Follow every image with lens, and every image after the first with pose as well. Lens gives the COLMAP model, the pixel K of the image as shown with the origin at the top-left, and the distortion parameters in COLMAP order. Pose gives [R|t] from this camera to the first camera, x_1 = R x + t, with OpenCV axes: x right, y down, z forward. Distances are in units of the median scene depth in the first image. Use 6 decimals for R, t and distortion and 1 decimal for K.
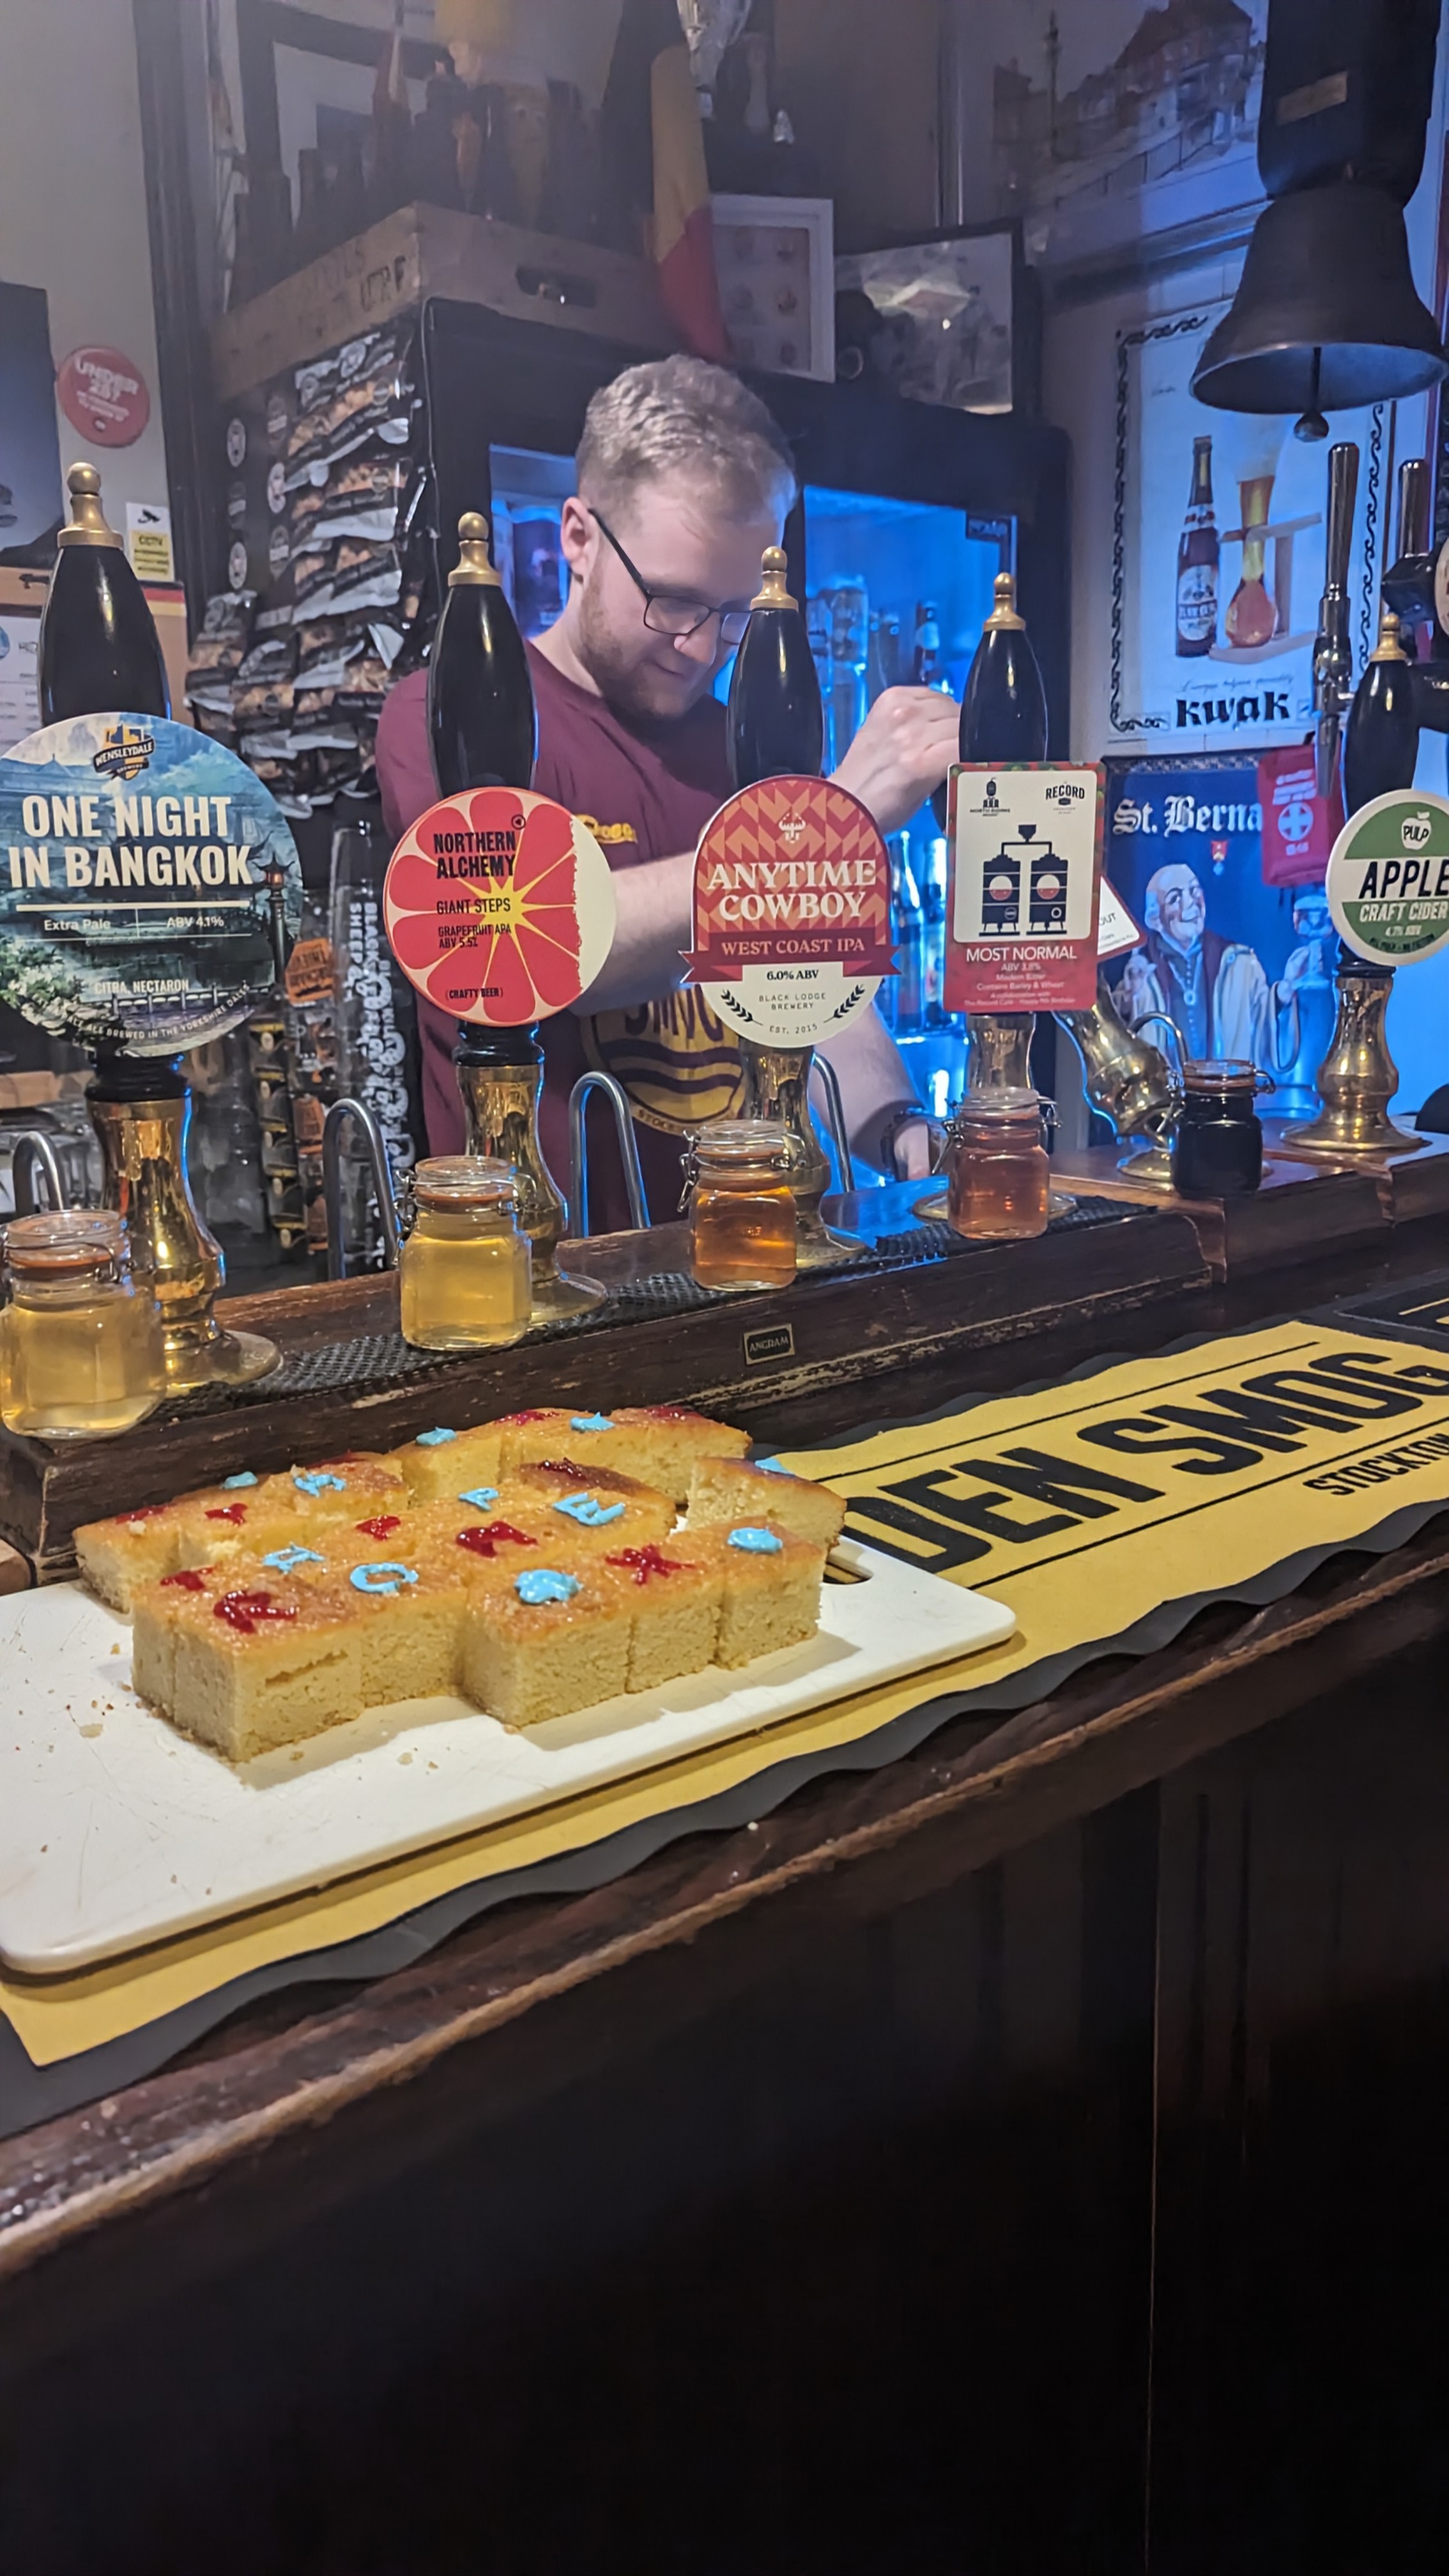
lens RADIAL K [[1822.4, 0, 724.3], [0, 1822.4, 1284.2], [0, 0, 1]] dist [0.040579, 0.003037]
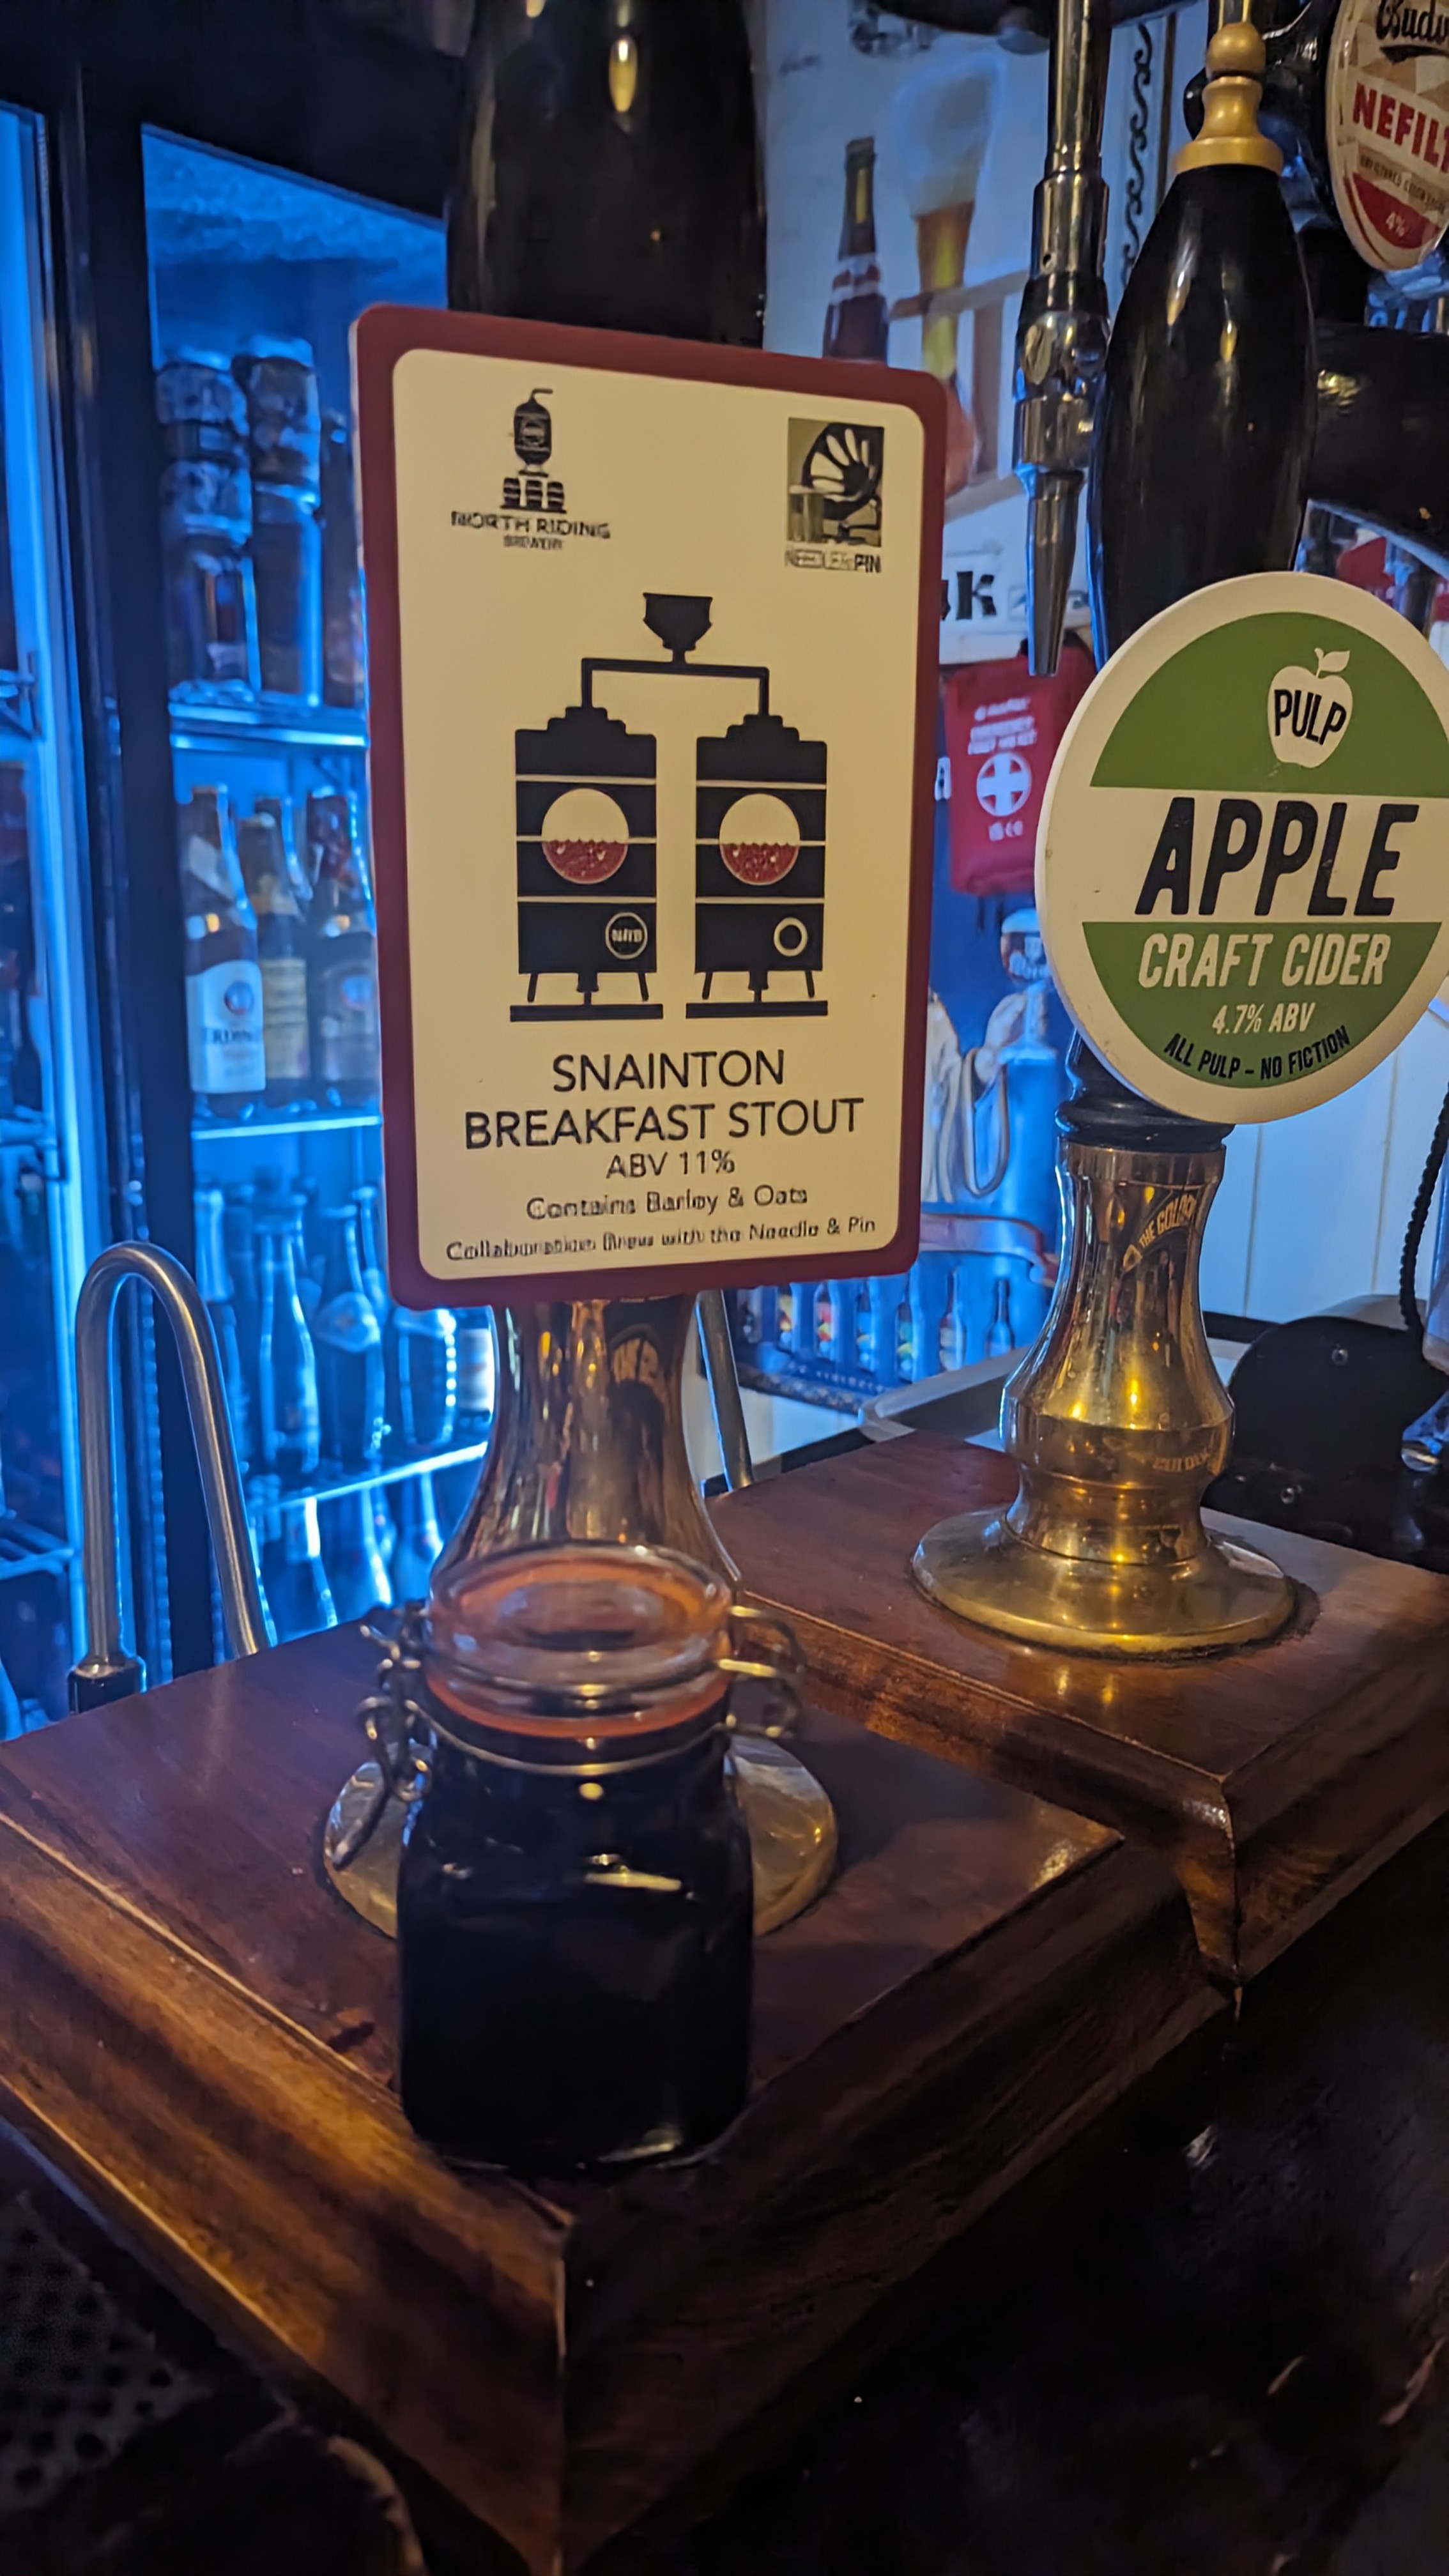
lens RADIAL K [[1822.4, 0, 726.7], [0, 1822.4, 1285.7], [0, 0, 1]] dist [0.040579, 0.003037]
pose [[0.990436, 0.008740, 0.137695, 0.199632], [-0.008644, 0.999962, -0.001299, -0.124216], [-0.137702, 0.000096, 0.990474, 0.596821]]
